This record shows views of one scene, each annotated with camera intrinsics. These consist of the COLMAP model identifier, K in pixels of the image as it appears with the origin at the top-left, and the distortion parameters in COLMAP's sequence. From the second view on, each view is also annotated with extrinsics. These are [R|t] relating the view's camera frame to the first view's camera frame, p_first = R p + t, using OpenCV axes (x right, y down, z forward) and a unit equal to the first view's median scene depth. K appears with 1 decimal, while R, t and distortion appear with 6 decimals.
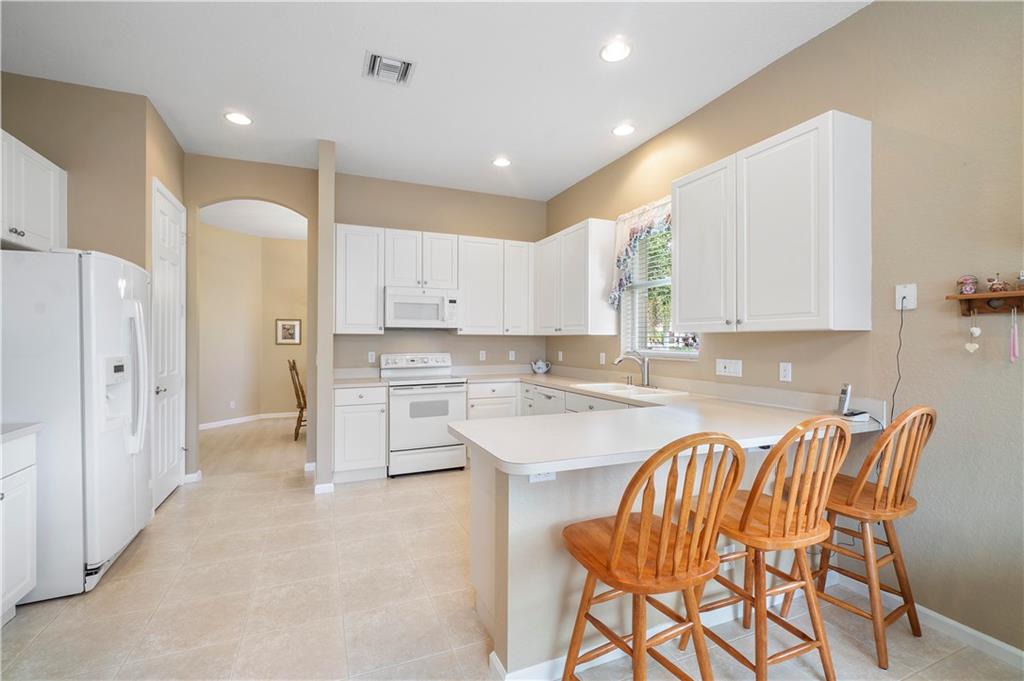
lens RADIAL K [[443.4, 0, 505.6], [0, 443.4, 340.0], [0, 0, 1]] dist [-0.002783, -0.000852]
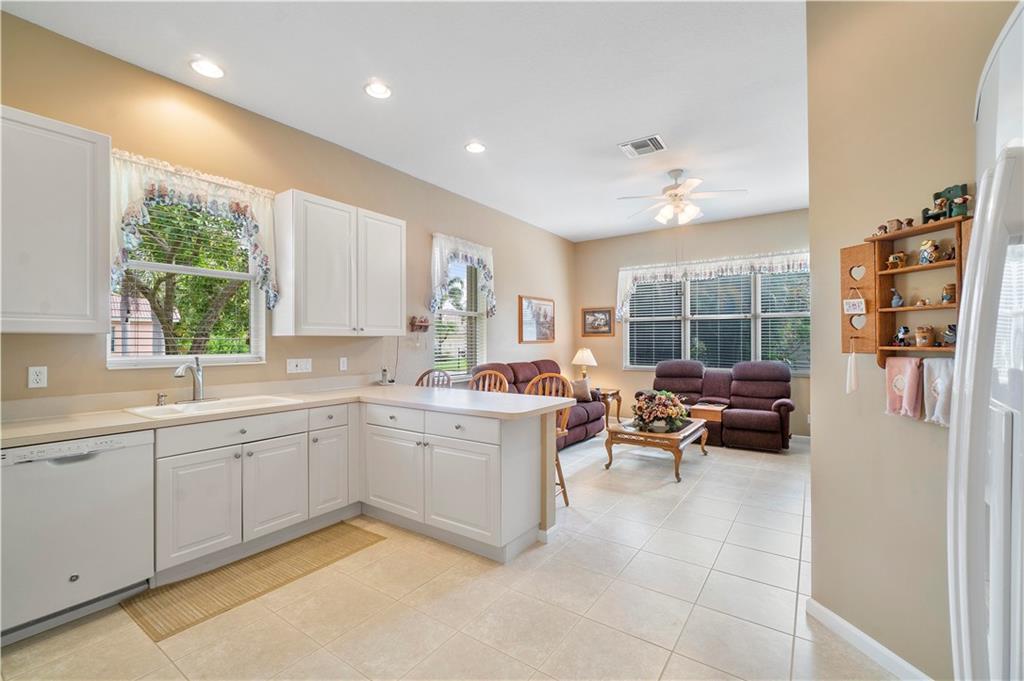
lens RADIAL K [[442.8, 0, 509.5], [0, 442.8, 337.0], [0, 0, 1]] dist [0.000788, -0.000467]
pose [[-0.533284, 0.009444, 0.845884, -0.592458], [0.002634, 0.999951, -0.009504, -0.000643], [-0.845932, -0.002840, -0.533283, 0.870174]]
